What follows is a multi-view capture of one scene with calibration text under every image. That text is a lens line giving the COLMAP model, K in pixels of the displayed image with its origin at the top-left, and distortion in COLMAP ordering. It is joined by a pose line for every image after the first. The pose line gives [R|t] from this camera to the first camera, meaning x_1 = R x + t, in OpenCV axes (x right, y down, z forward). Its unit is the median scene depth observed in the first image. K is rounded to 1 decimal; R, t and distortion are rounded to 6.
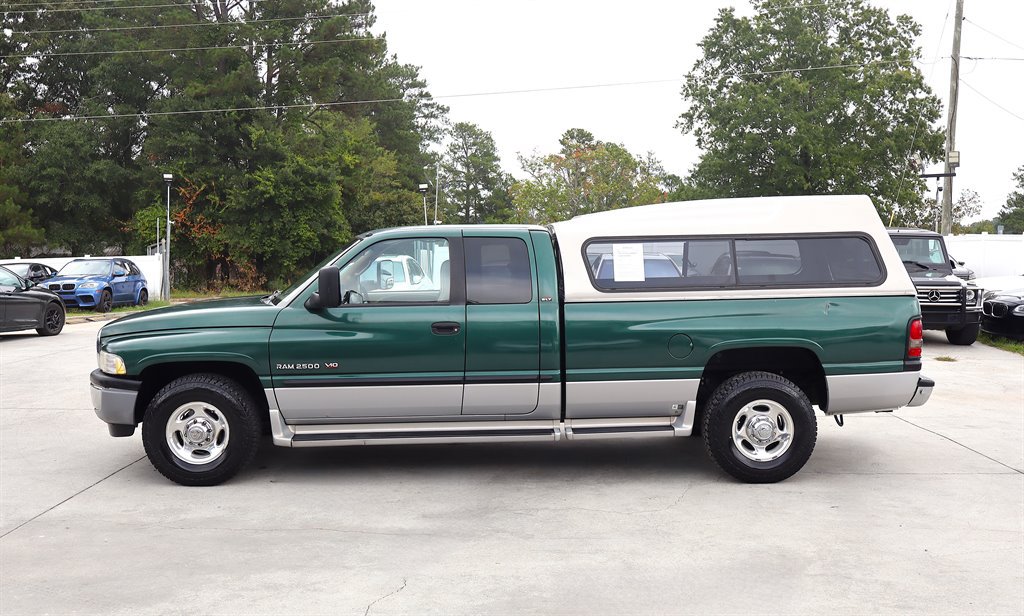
lens RADIAL K [[926.3, 0, 508.2], [0, 926.3, 303.8], [0, 0, 1]] dist [0.013245, -0.015747]
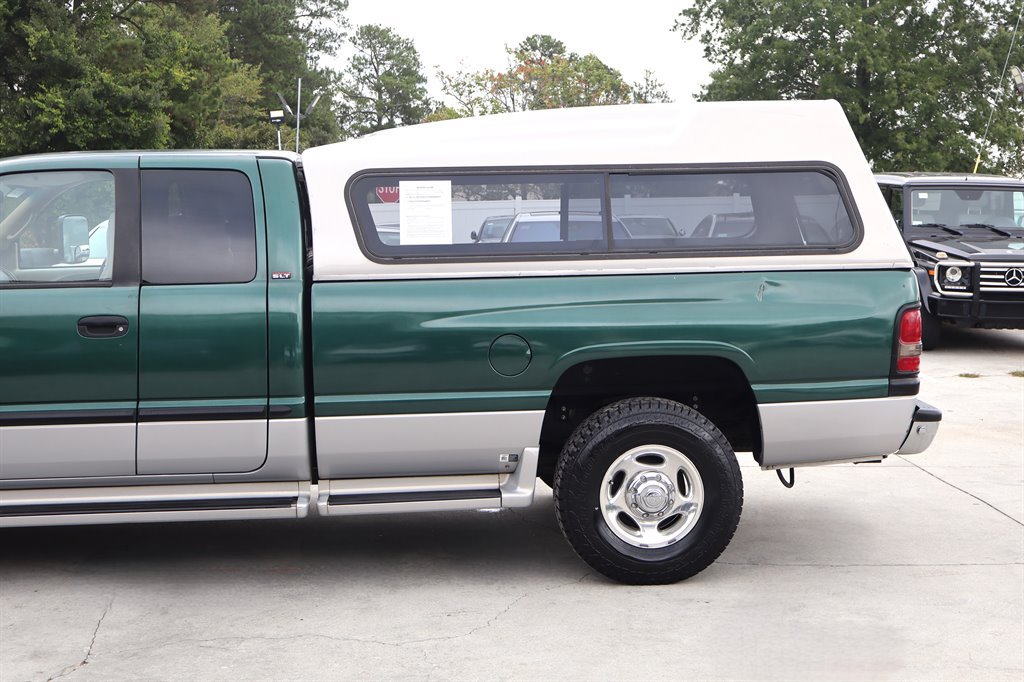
lens RADIAL K [[1356.8, 0, 501.5], [0, 1356.8, 341.6], [0, 0, 1]] dist [-0.006487, 0.000000]
pose [[0.999288, -0.003755, 0.037532, 0.030351], [0.002472, 0.999414, 0.034152, 0.001585], [-0.037639, -0.034035, 0.998712, 0.029277]]
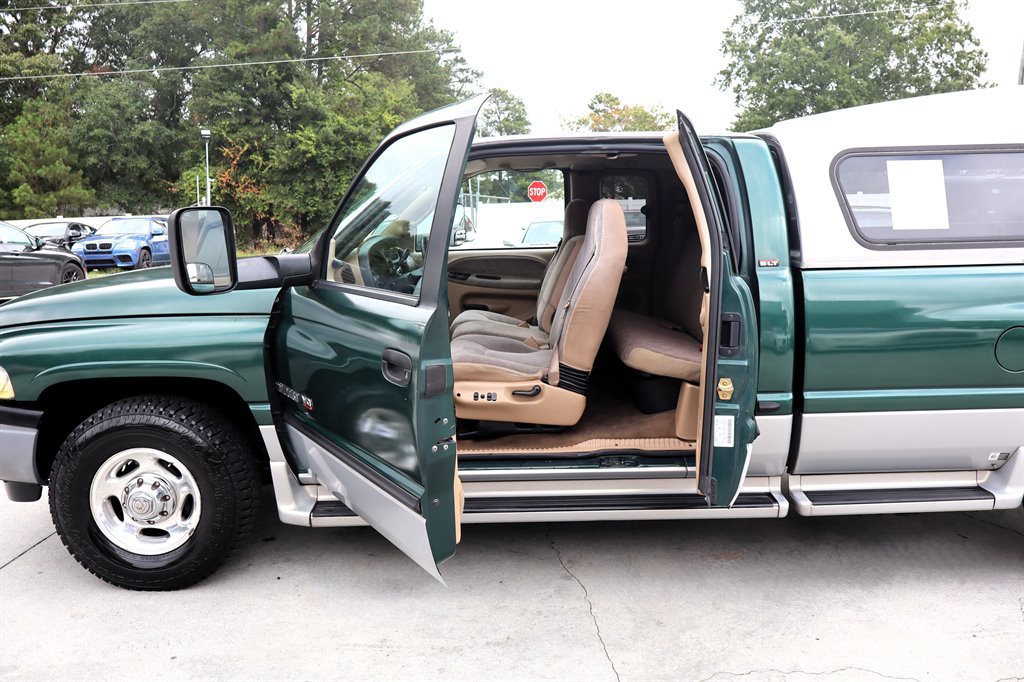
lens RADIAL K [[841.8, 0, 509.8], [0, 841.8, 344.0], [0, 0, 1]] dist [0.004030, 0.001383]
pose [[0.999575, 0.001161, -0.029139, -0.019921], [0.001682, 0.995249, 0.097351, -0.001215], [0.029114, -0.097358, 0.994823, 0.102595]]
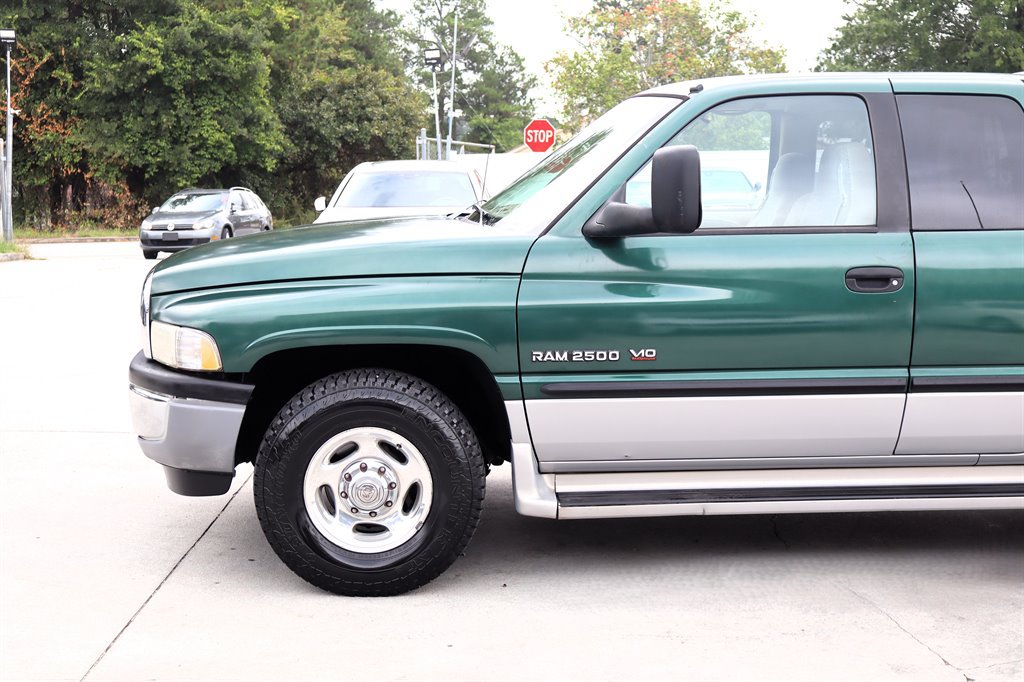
lens RADIAL K [[1435.4, 0, 515.3], [0, 1435.4, 342.7], [0, 0, 1]] dist [0.007896, 0.000000]
pose [[0.999768, 0.004321, 0.021119, -0.055449], [-0.005622, 0.998065, 0.061919, 0.002812], [-0.020811, -0.062024, 0.997858, 0.049672]]
